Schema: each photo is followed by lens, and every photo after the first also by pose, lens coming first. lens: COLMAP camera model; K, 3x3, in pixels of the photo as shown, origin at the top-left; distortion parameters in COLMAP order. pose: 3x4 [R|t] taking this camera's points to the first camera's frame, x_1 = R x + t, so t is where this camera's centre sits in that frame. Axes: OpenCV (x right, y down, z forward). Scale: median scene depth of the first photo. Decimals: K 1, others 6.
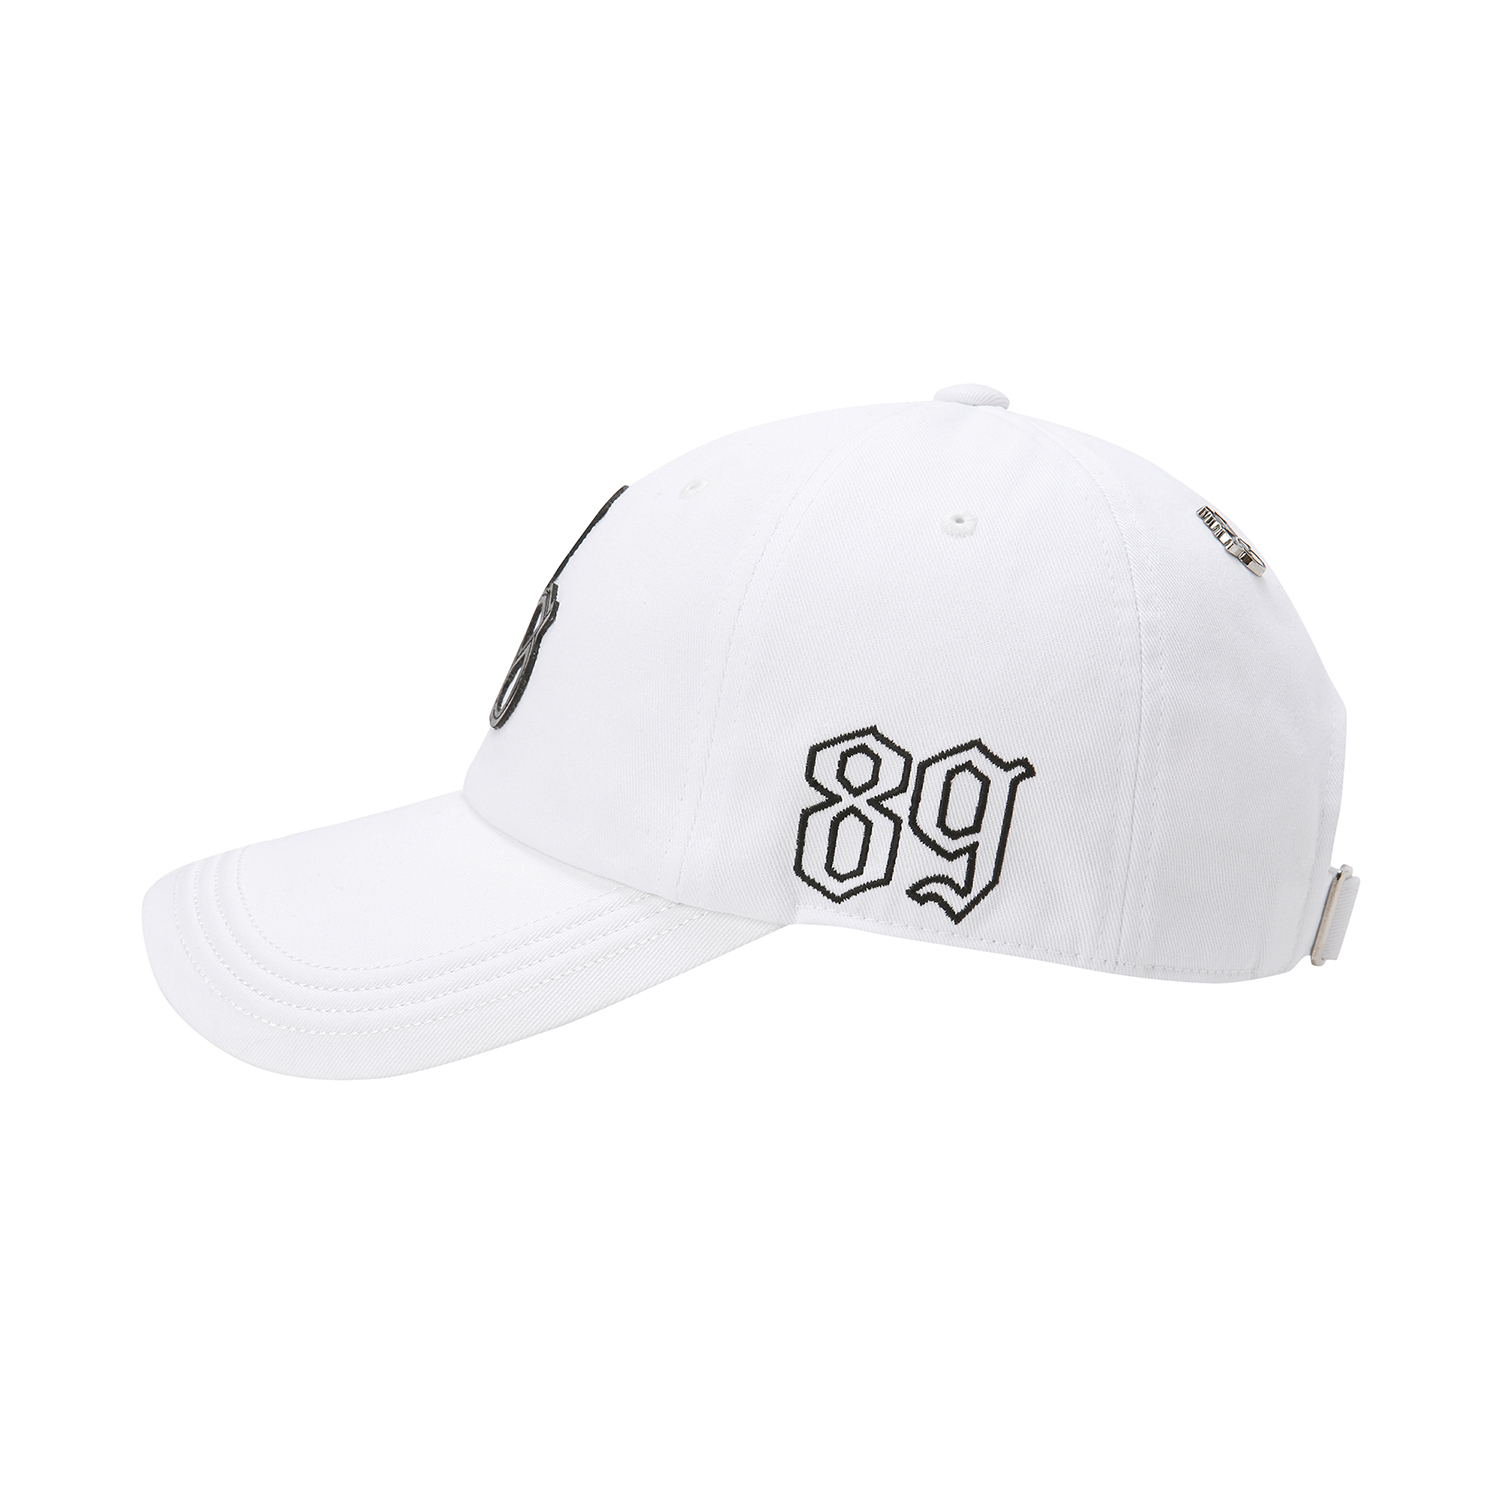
lens RADIAL K [[3488.8, 0, 749.0], [0, 3488.8, 750.3], [0, 0, 1]] dist [0.413005, 0.000000]
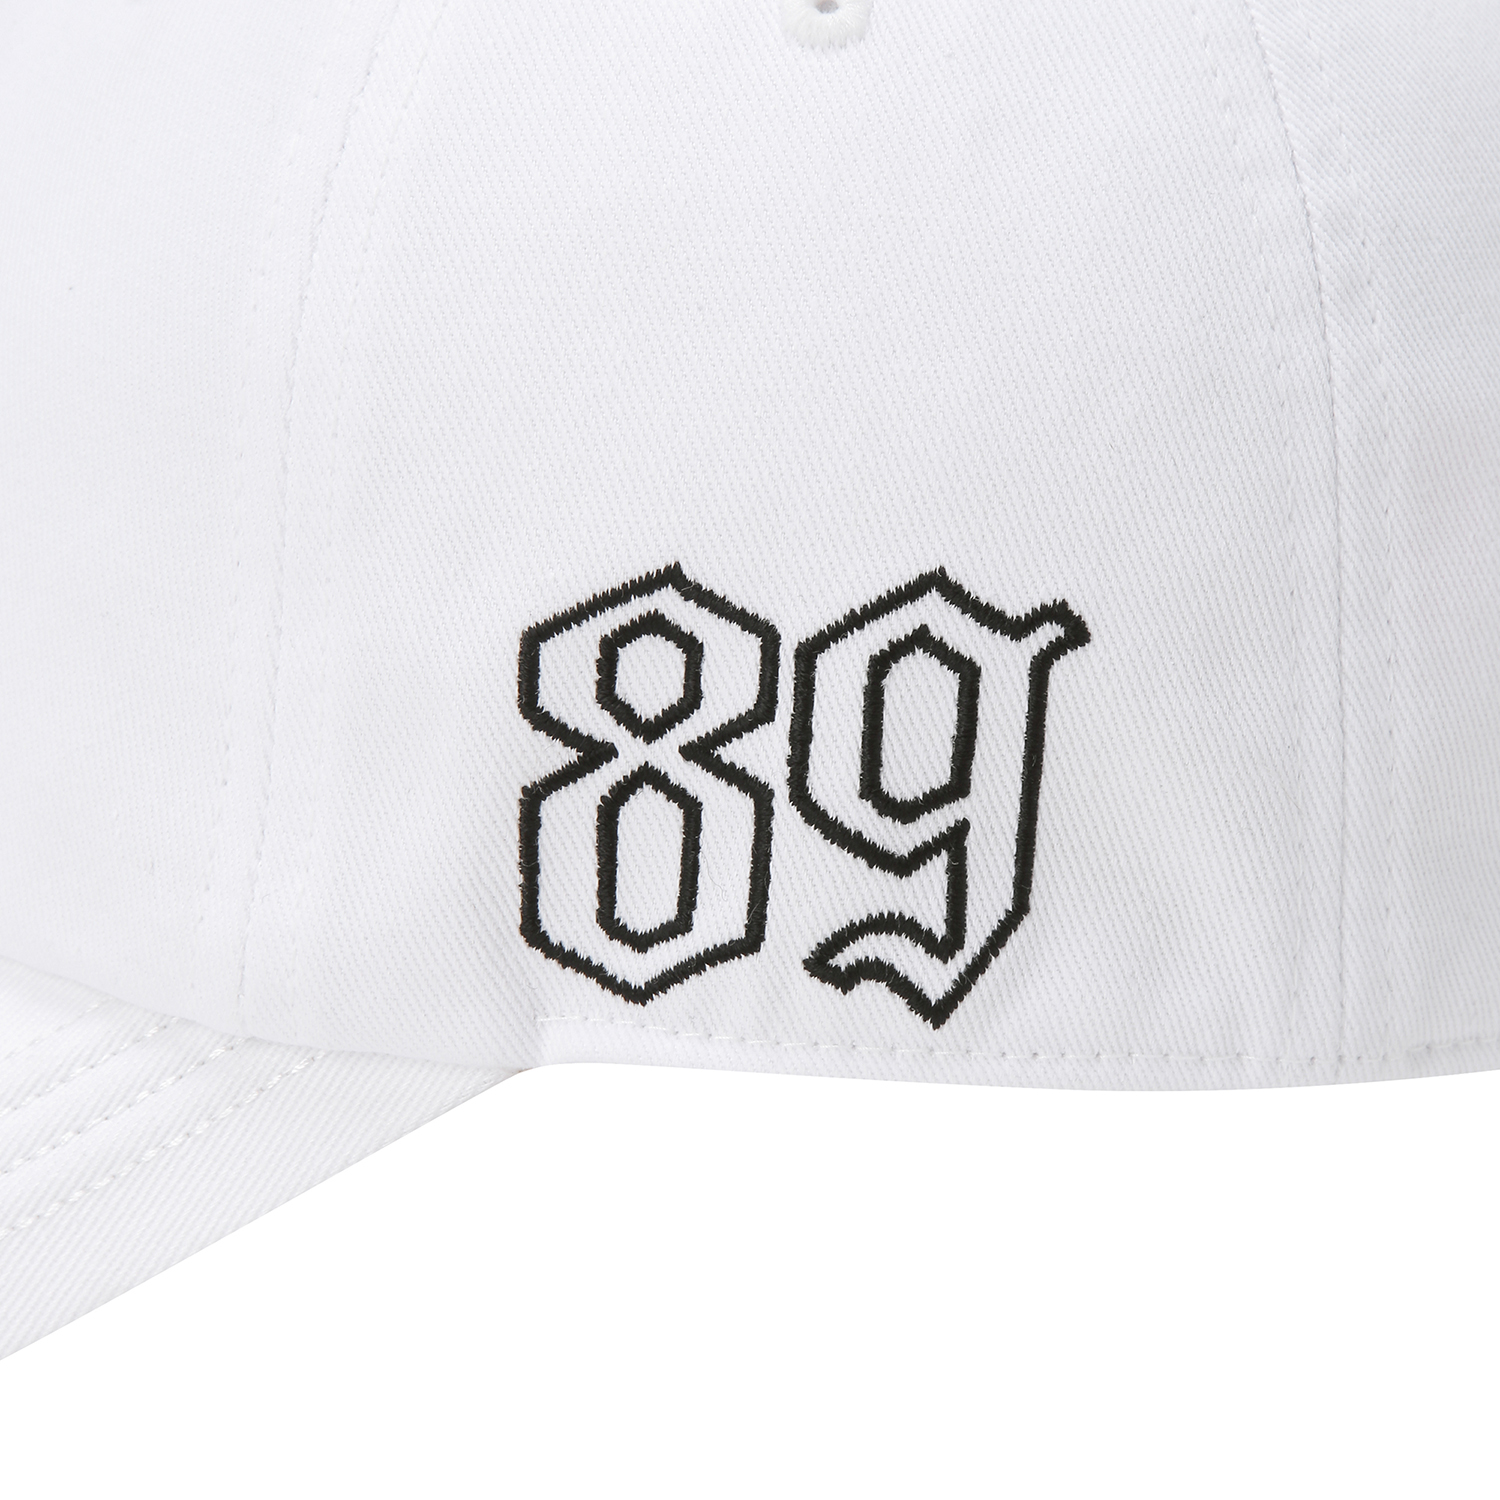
lens RADIAL K [[5328.5, 0, 751.4], [0, 5328.5, 749.5], [0, 0, 1]] dist [0.468101, 0.000000]
pose [[0.992248, -0.123640, 0.012509, 0.034364], [0.120721, 0.982892, 0.139100, -0.069500], [-0.029493, -0.136512, 0.990199, 0.397200]]
